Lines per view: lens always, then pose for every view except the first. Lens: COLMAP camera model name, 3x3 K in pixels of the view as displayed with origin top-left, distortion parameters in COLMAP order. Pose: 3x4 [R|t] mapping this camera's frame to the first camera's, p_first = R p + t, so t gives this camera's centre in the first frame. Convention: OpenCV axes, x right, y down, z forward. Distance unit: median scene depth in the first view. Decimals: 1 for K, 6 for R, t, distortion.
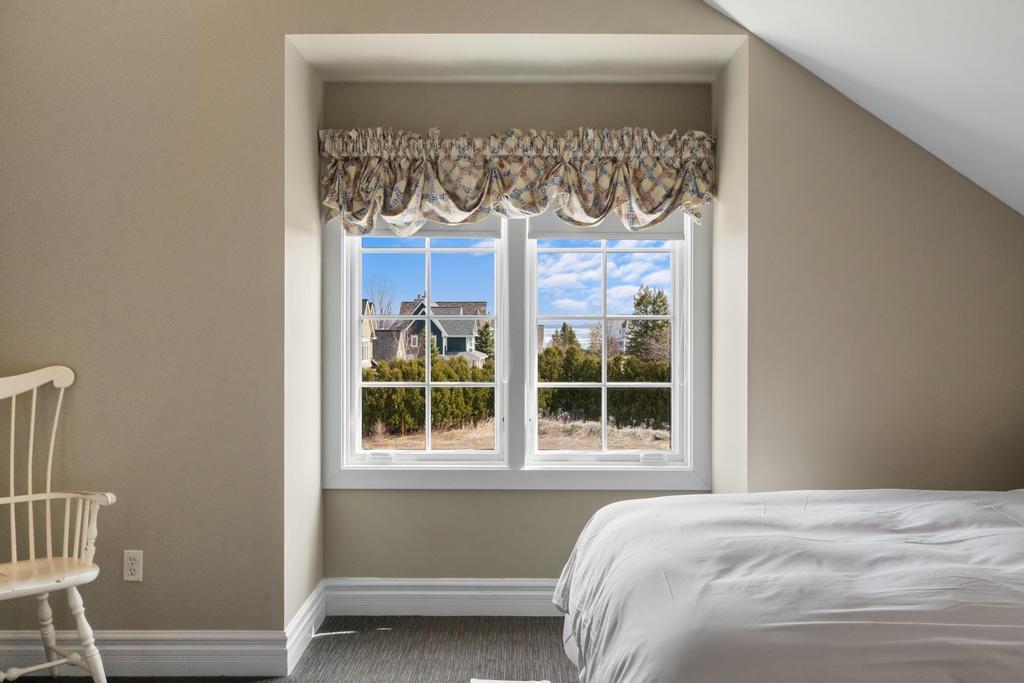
lens RADIAL K [[888.9, 0, 505.6], [0, 888.9, 330.9], [0, 0, 1]] dist [0.005237, 0.003227]
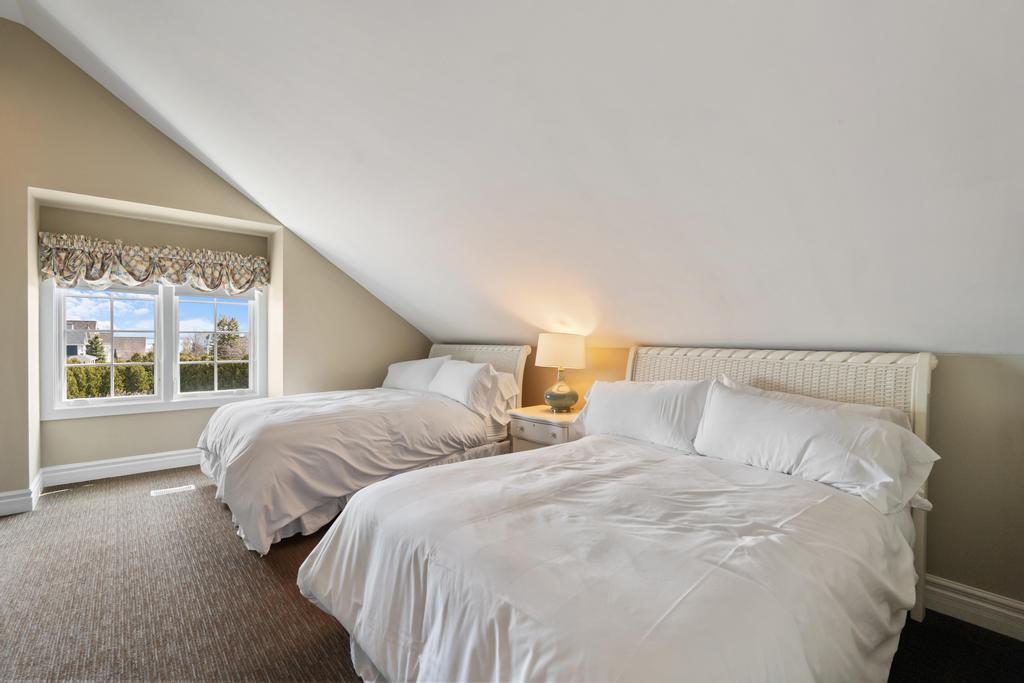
lens RADIAL K [[454.7, 0, 517.2], [0, 454.7, 341.7], [0, 0, 1]] dist [-0.003015, -0.000730]
pose [[0.742865, -0.001824, 0.669439, -0.098698], [0.000958, 0.999998, 0.001662, 0.008321], [-0.669440, -0.000594, 0.742866, -0.403682]]
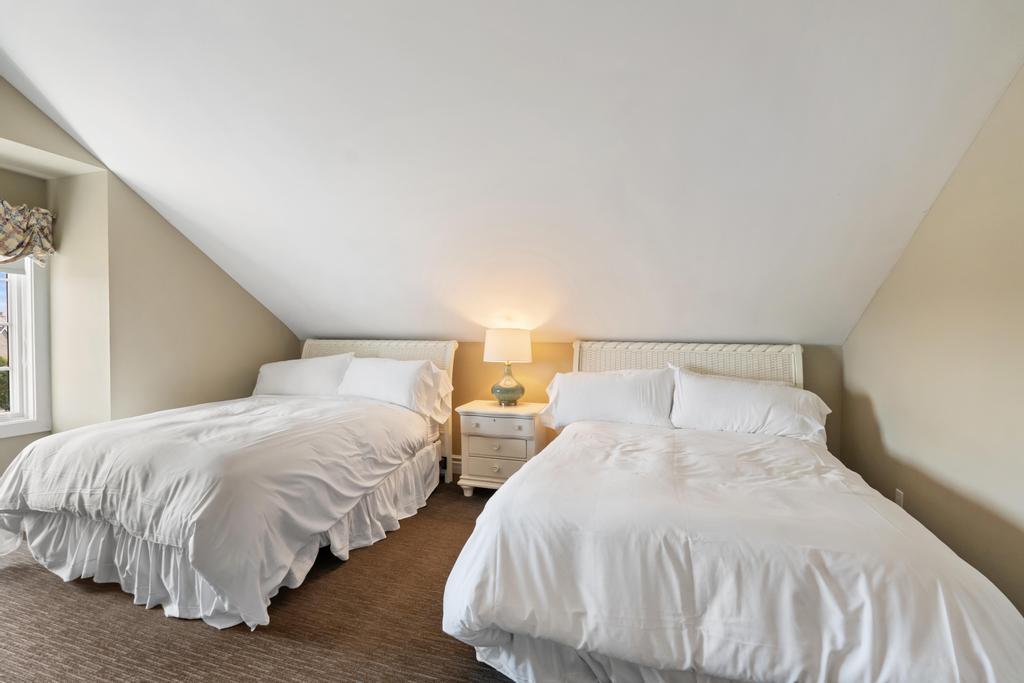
lens RADIAL K [[454.7, 0, 522.4], [0, 454.7, 342.2], [0, 0, 1]] dist [-0.003015, -0.000730]
pose [[0.286092, -0.021302, 0.957965, -0.323288], [0.000711, 0.999757, 0.022019, -0.000635], [-0.958202, -0.005618, 0.286038, -0.067684]]
